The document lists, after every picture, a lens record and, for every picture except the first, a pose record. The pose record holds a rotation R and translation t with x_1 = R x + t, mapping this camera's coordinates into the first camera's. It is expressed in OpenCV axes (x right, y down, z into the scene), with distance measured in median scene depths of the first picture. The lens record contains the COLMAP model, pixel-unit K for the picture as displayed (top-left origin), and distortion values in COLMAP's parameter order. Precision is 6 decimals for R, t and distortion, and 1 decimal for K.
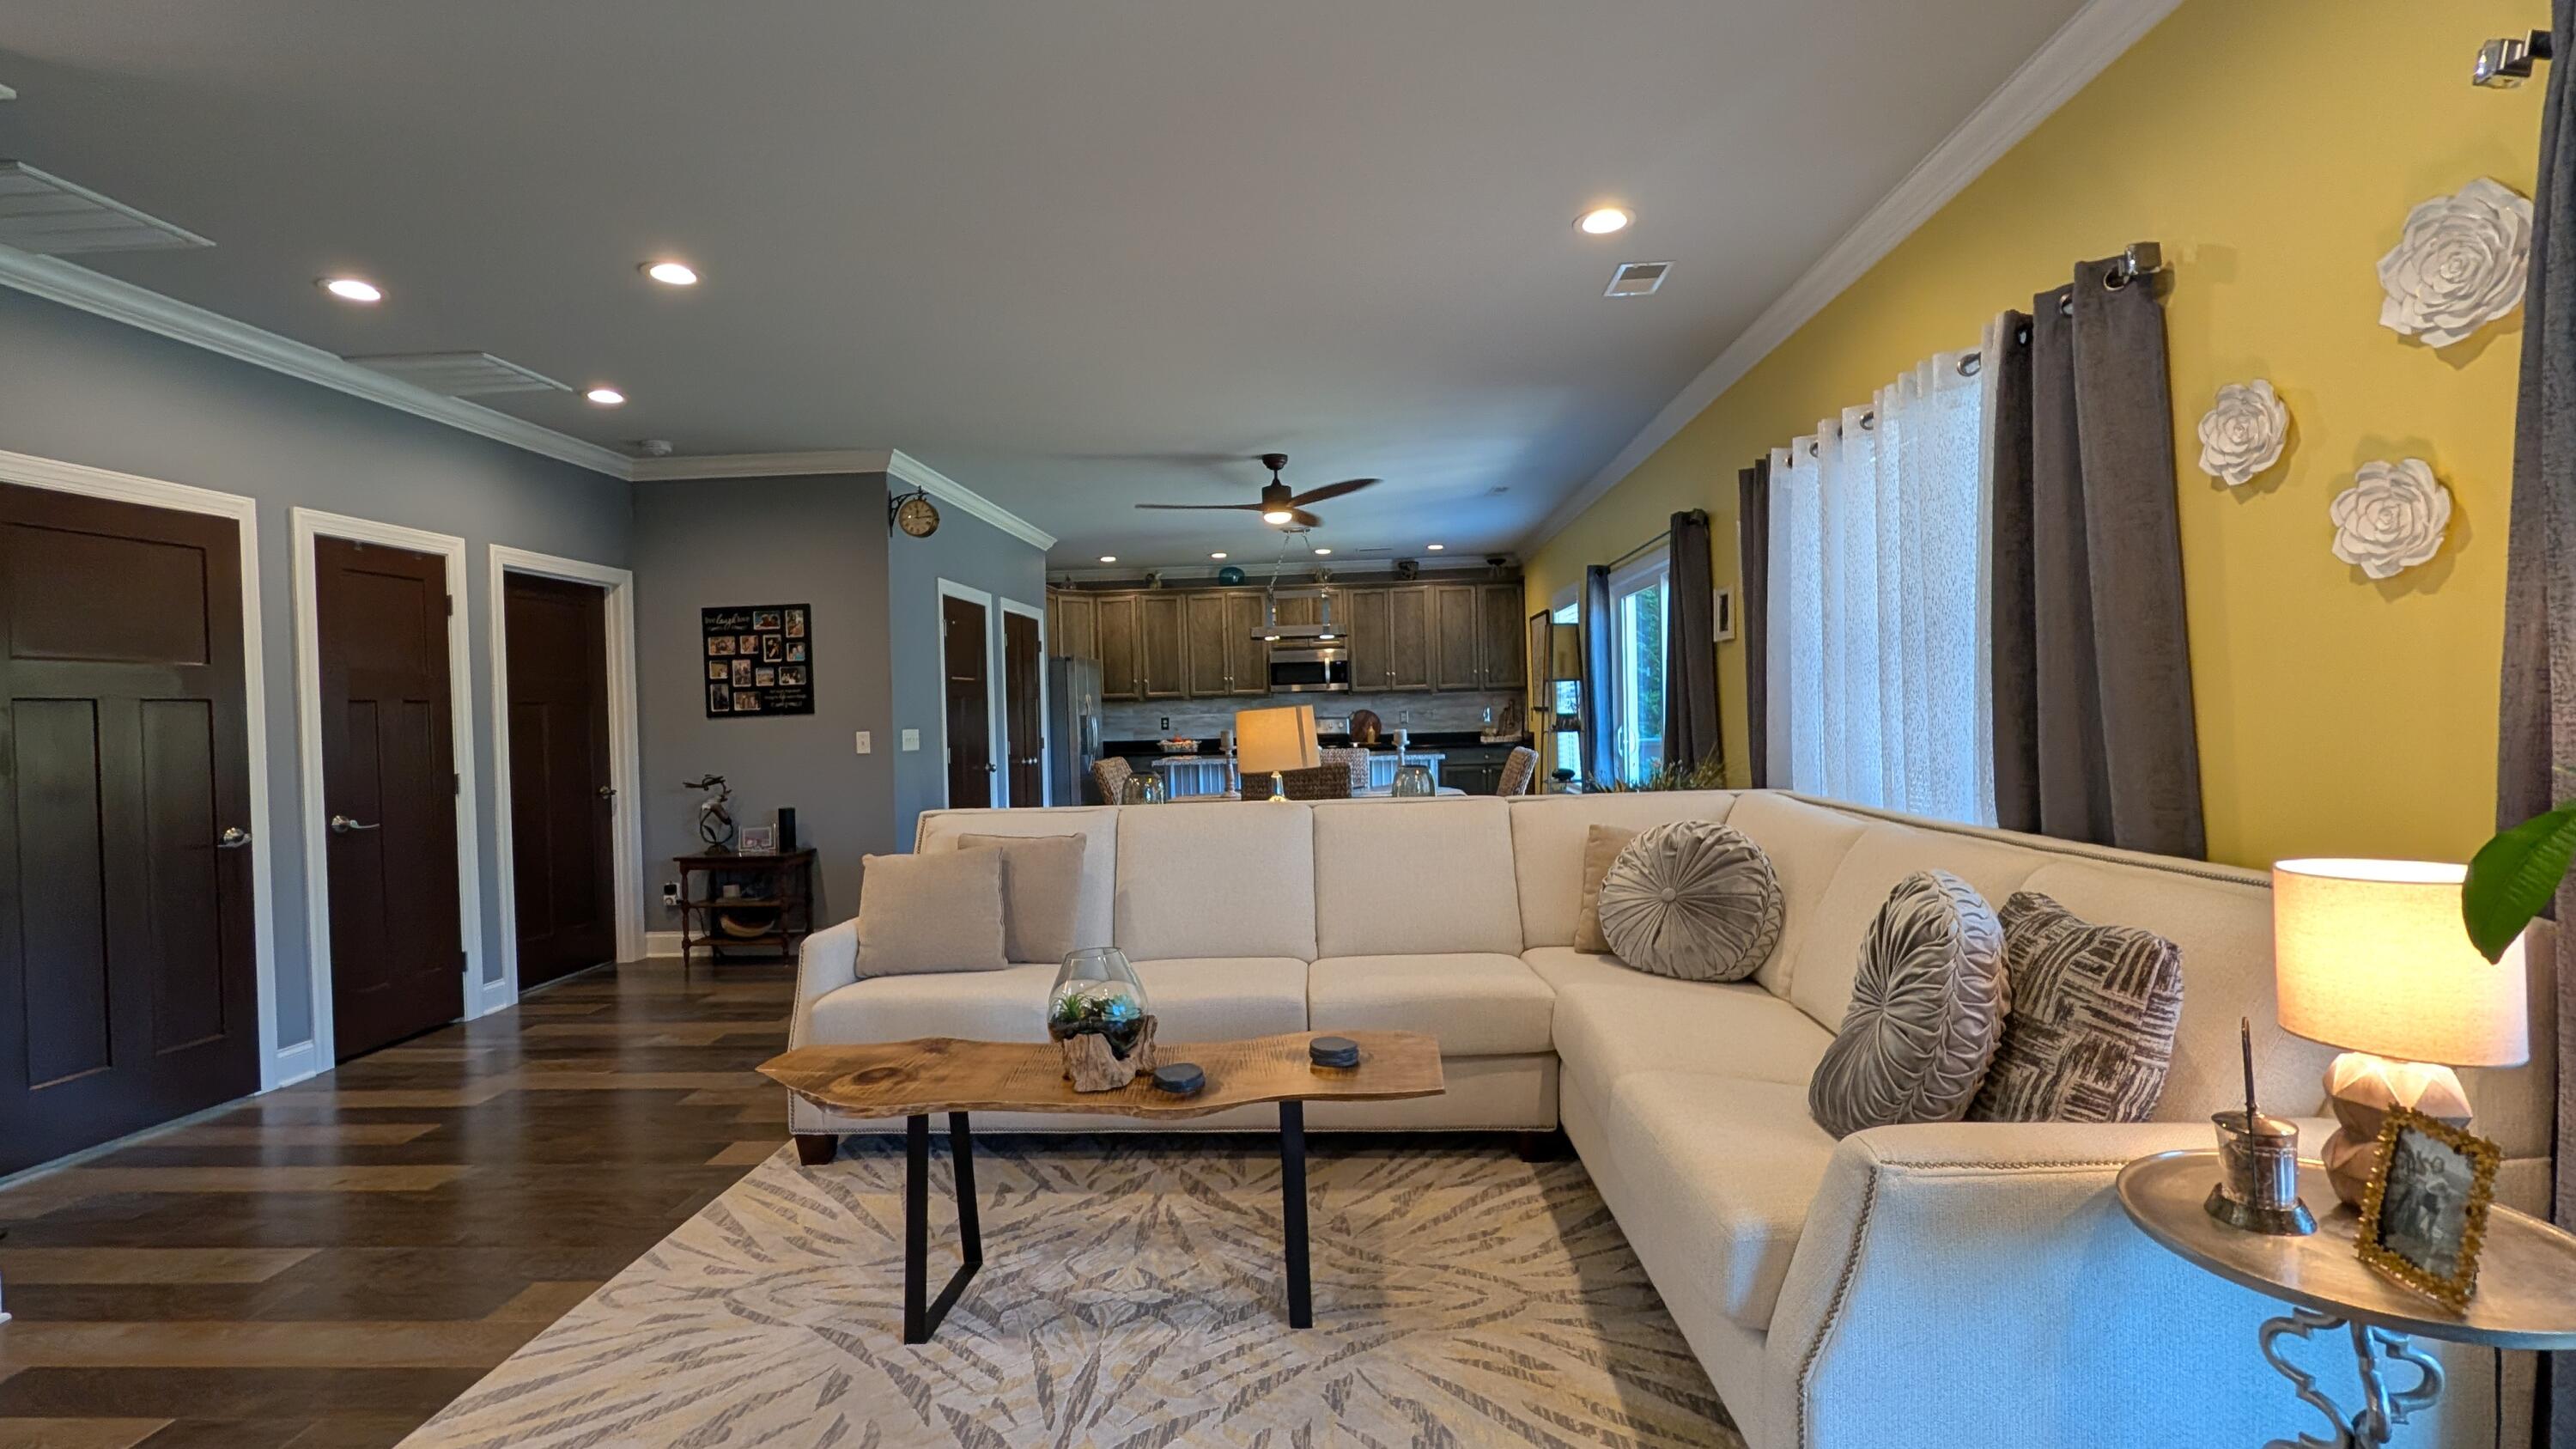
lens RADIAL K [[1075.9, 0, 1291.3], [0, 1075.9, 721.7], [0, 0, 1]] dist [-0.000469, 0.000073]
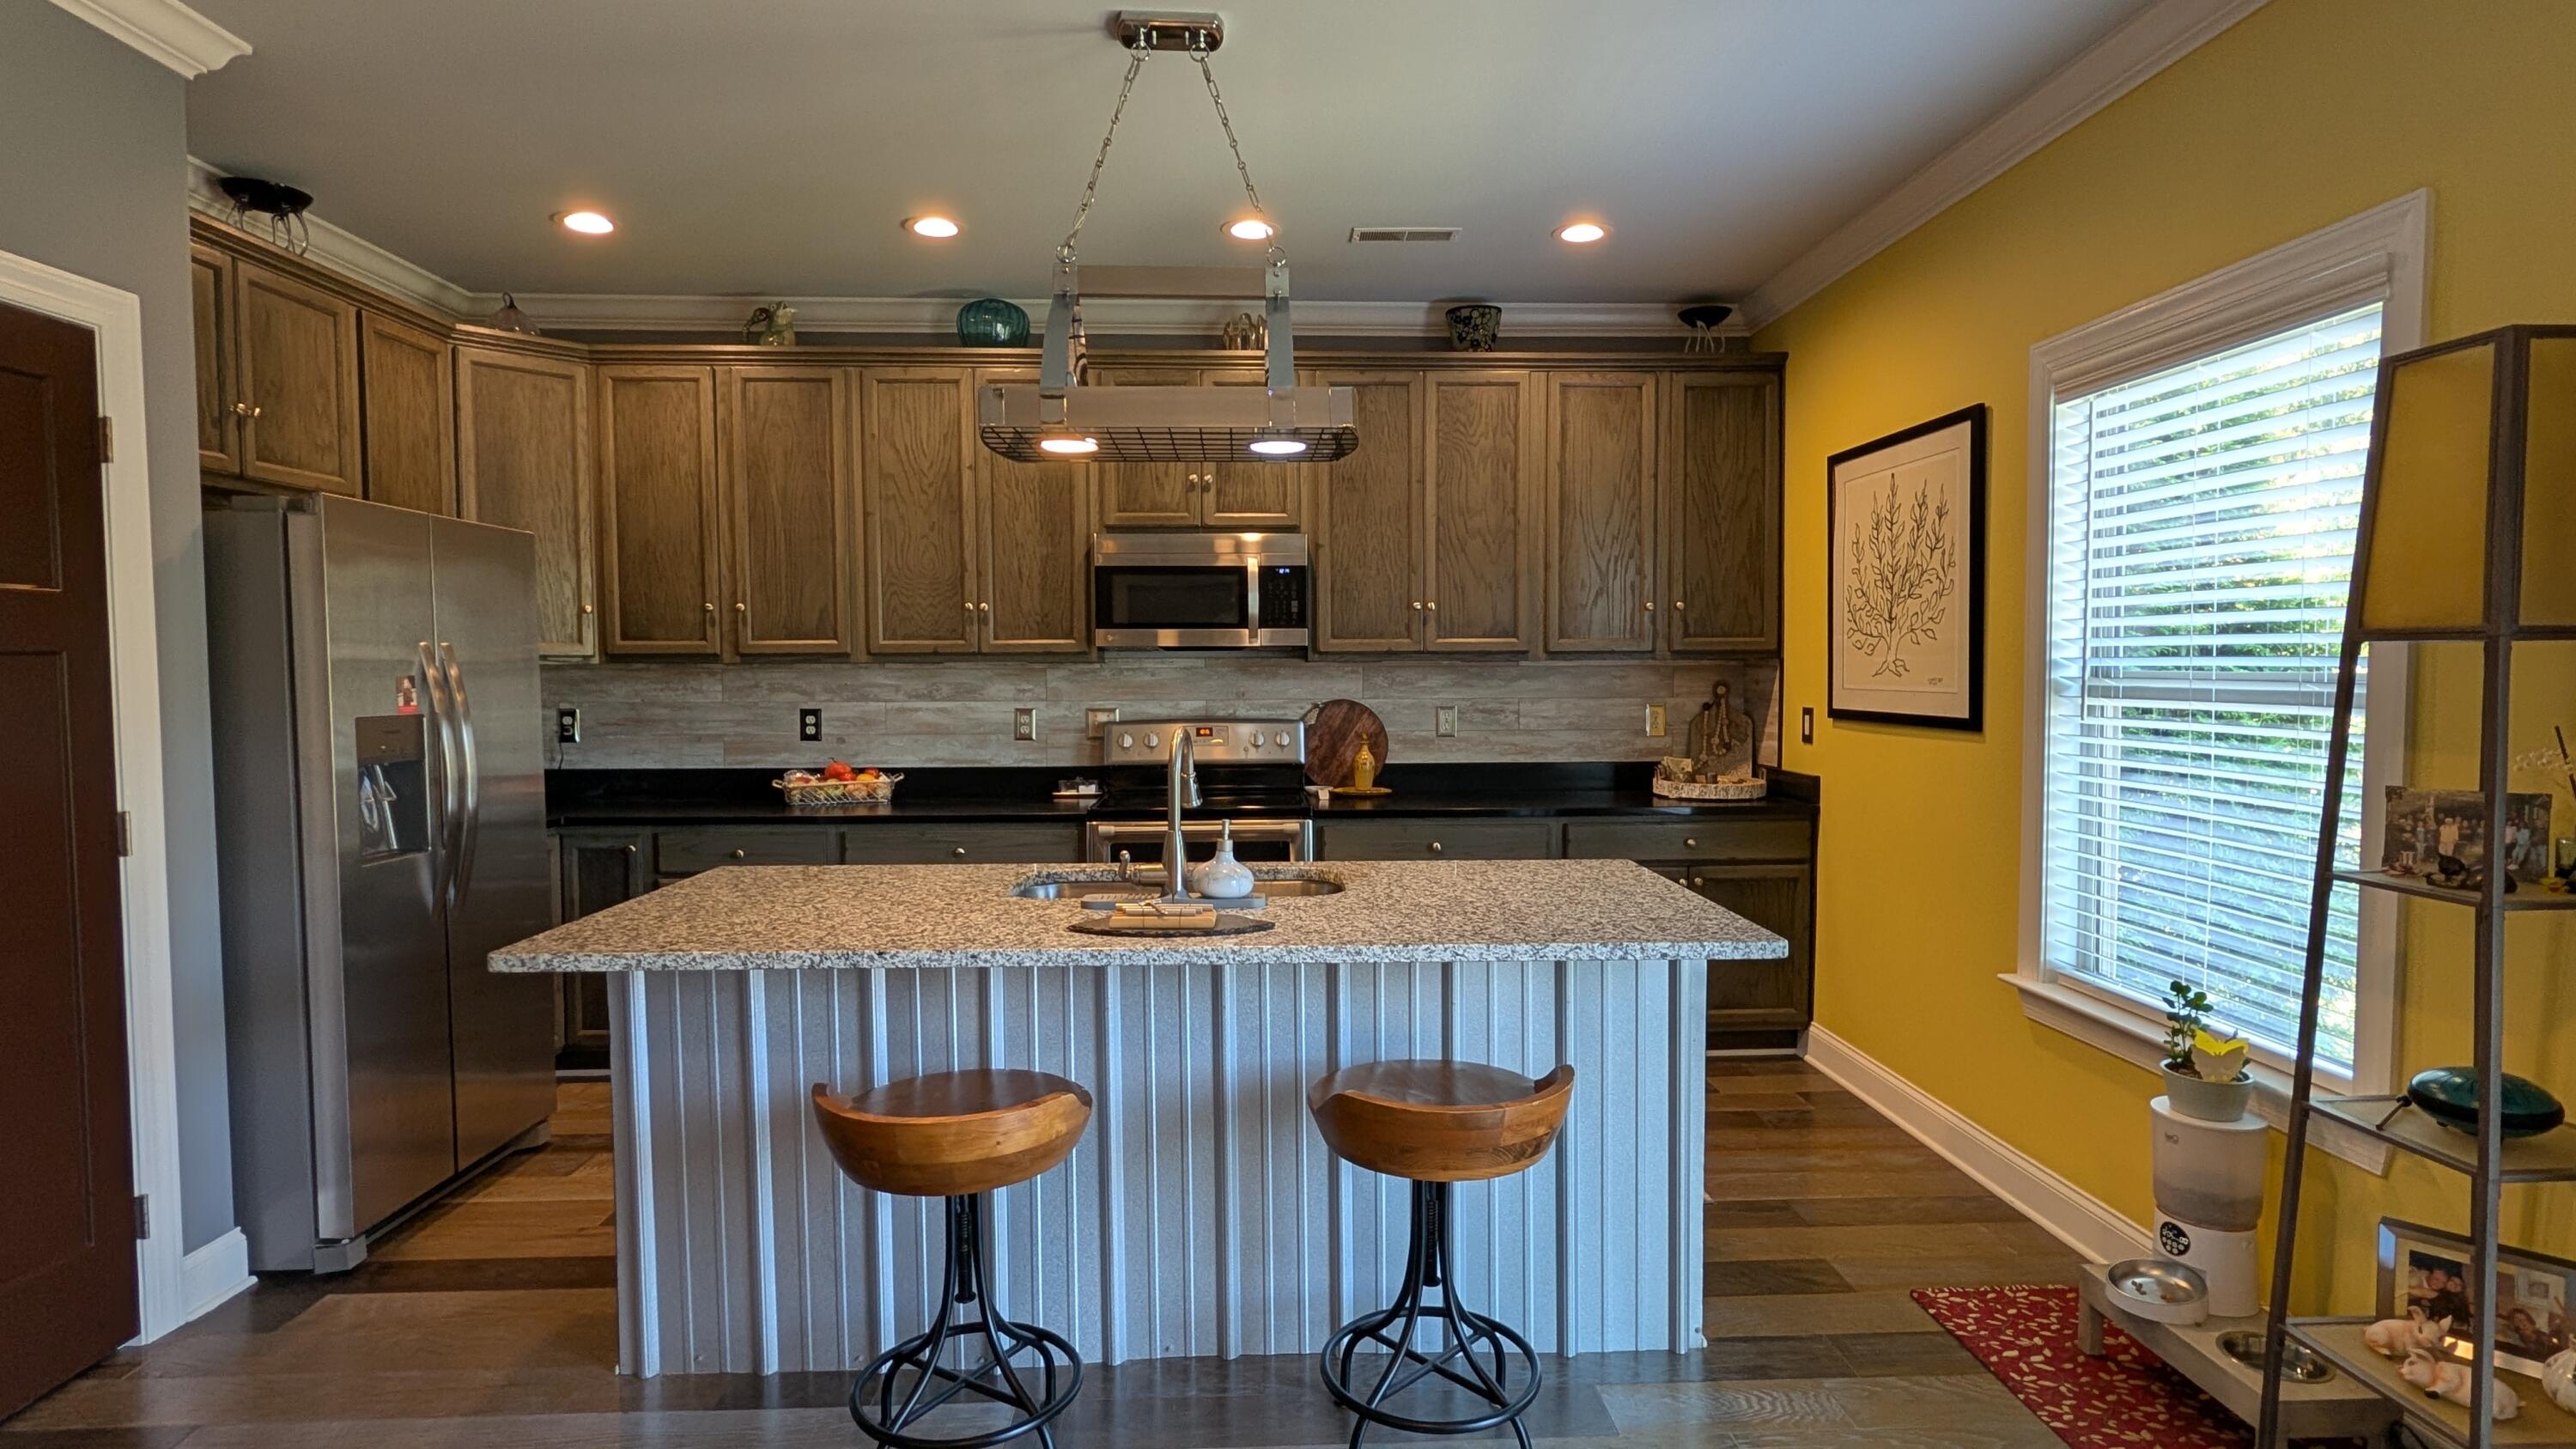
lens RADIAL K [[1277.4, 0, 1297.1], [0, 1277.4, 722.8], [0, 0, 1]] dist [0.000991, -0.000911]
pose [[0.994747, 0.019619, 0.100468, 0.011088], [-0.022844, 0.999257, 0.031047, -0.030973], [-0.099785, -0.033179, 0.994456, 1.023833]]
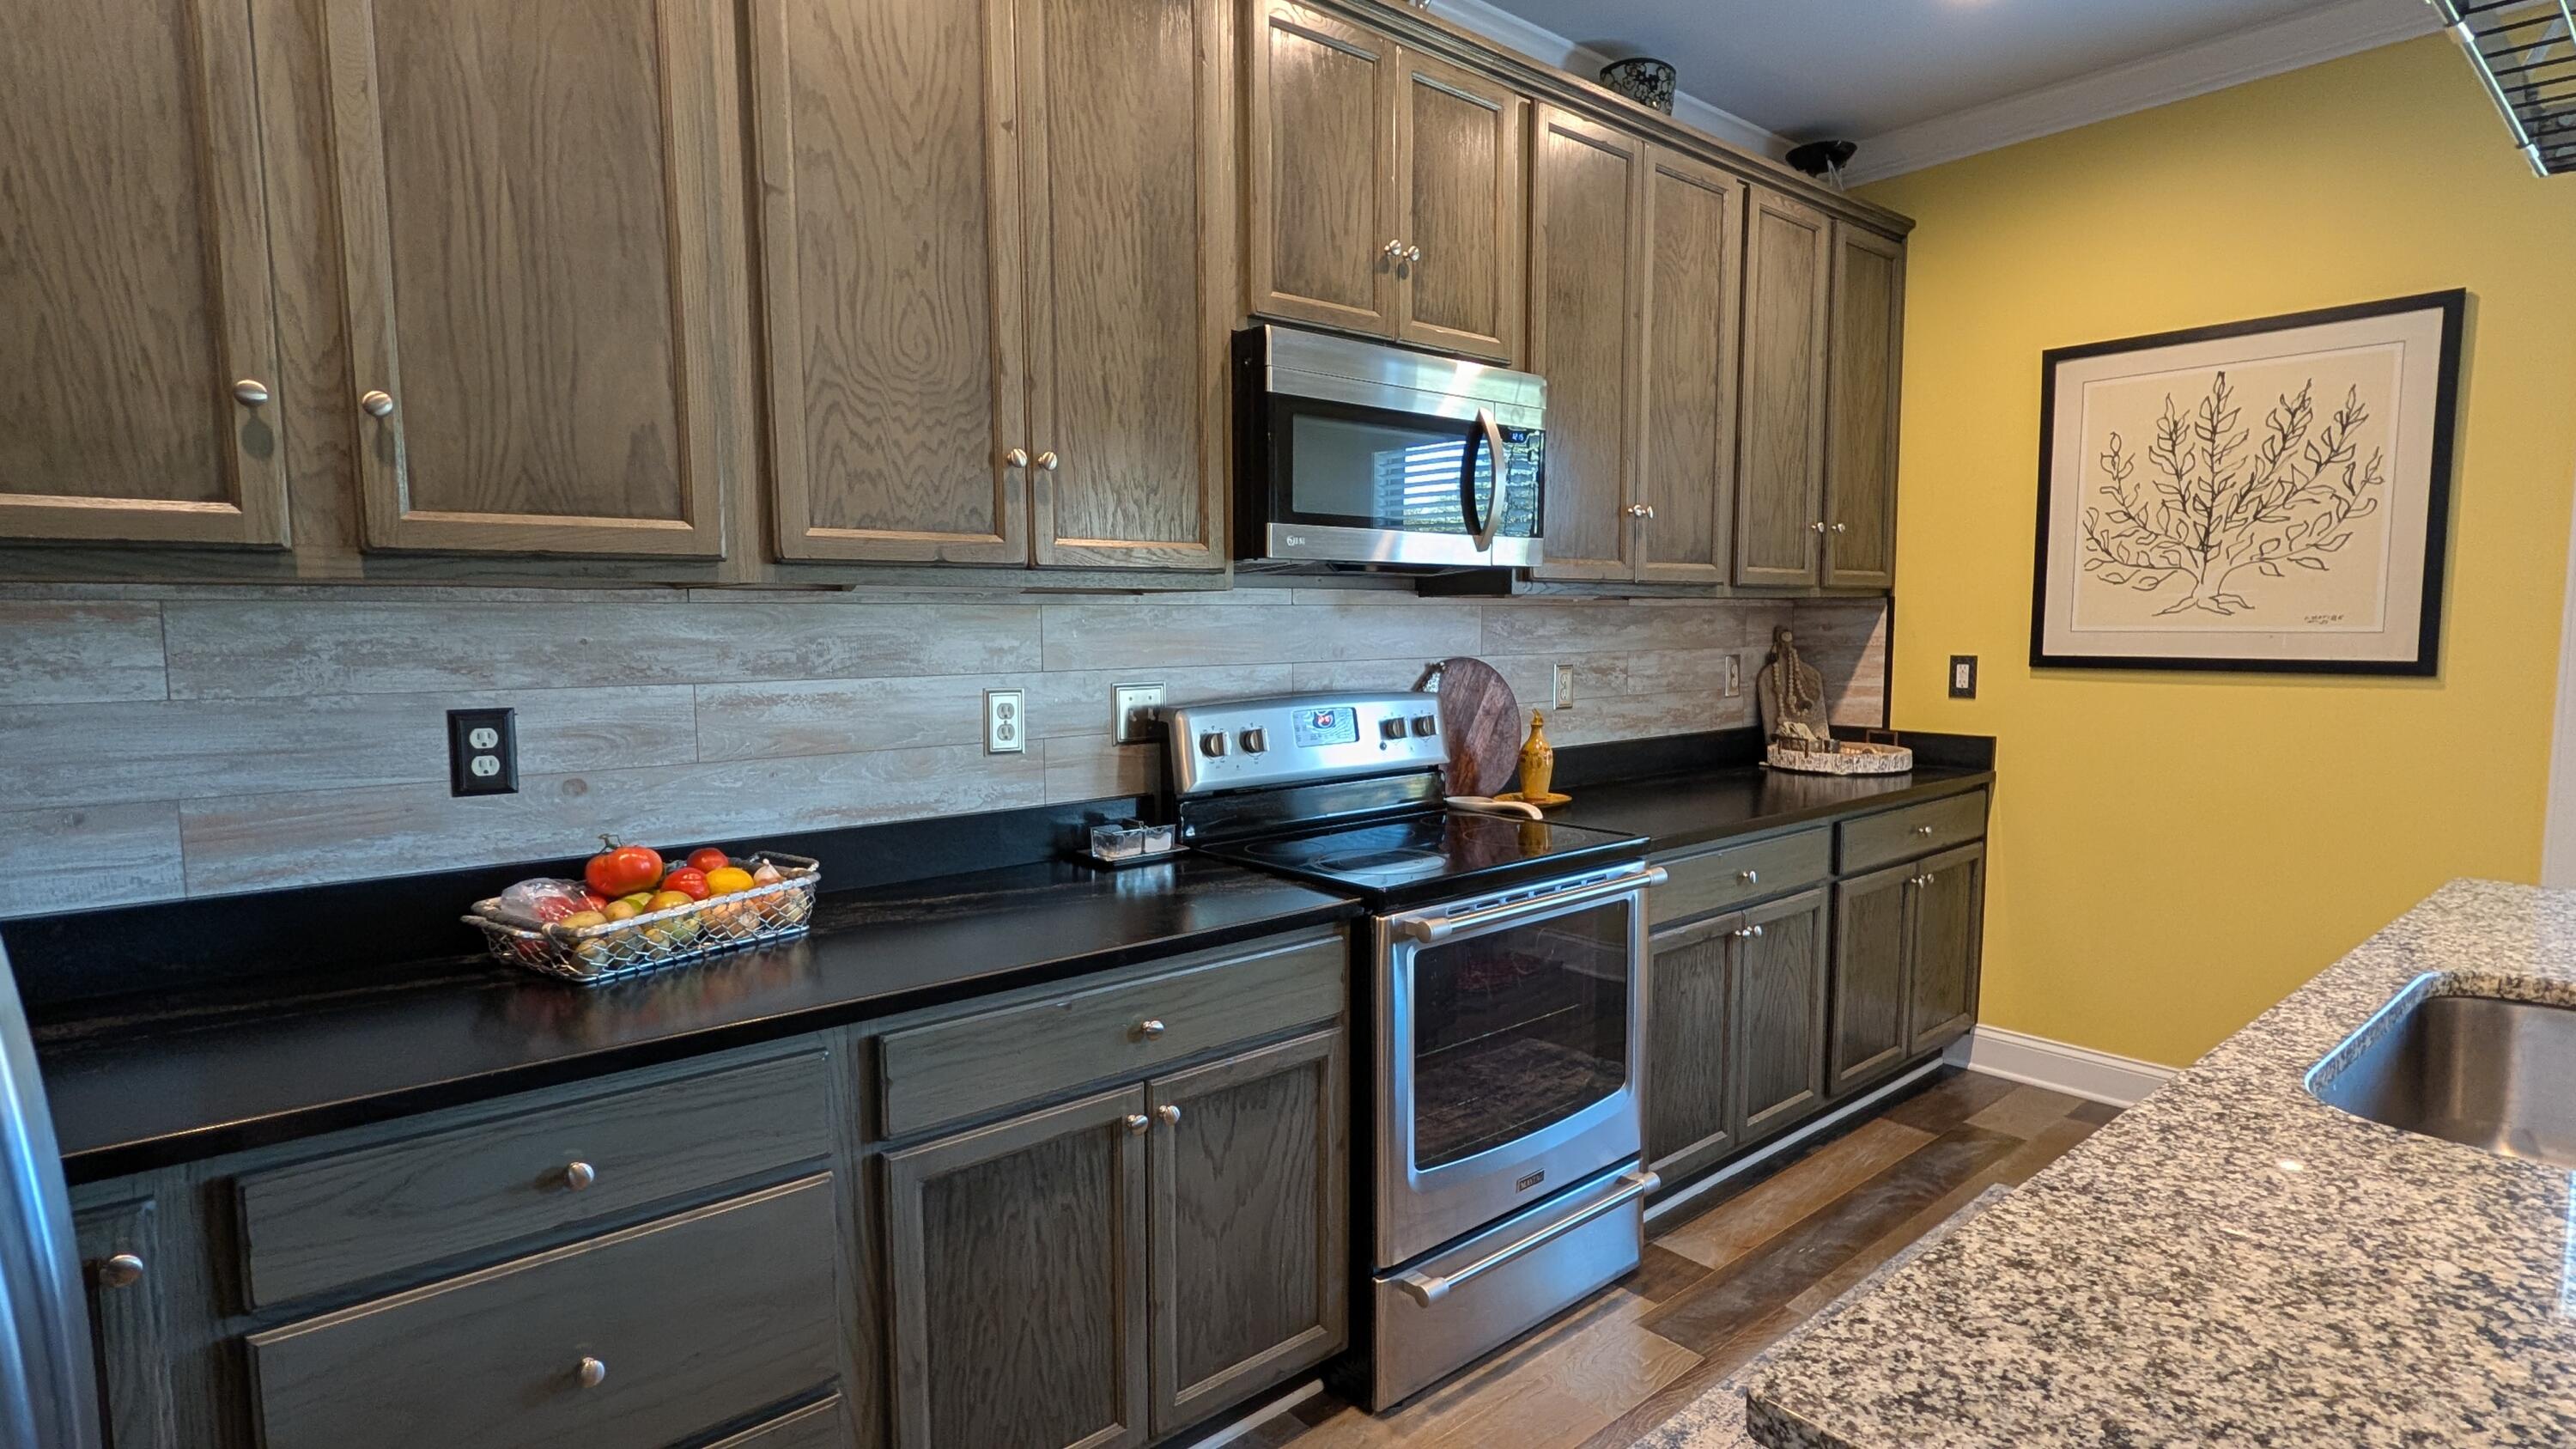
lens RADIAL K [[1277.4, 0, 1309.0], [0, 1277.4, 744.6], [0, 0, 1]] dist [0.000991, -0.000911]
pose [[0.719349, -0.043894, 0.693261, -0.291298], [-0.006388, 0.997541, 0.069788, -0.021339], [-0.694620, -0.054630, 0.717300, 1.519689]]
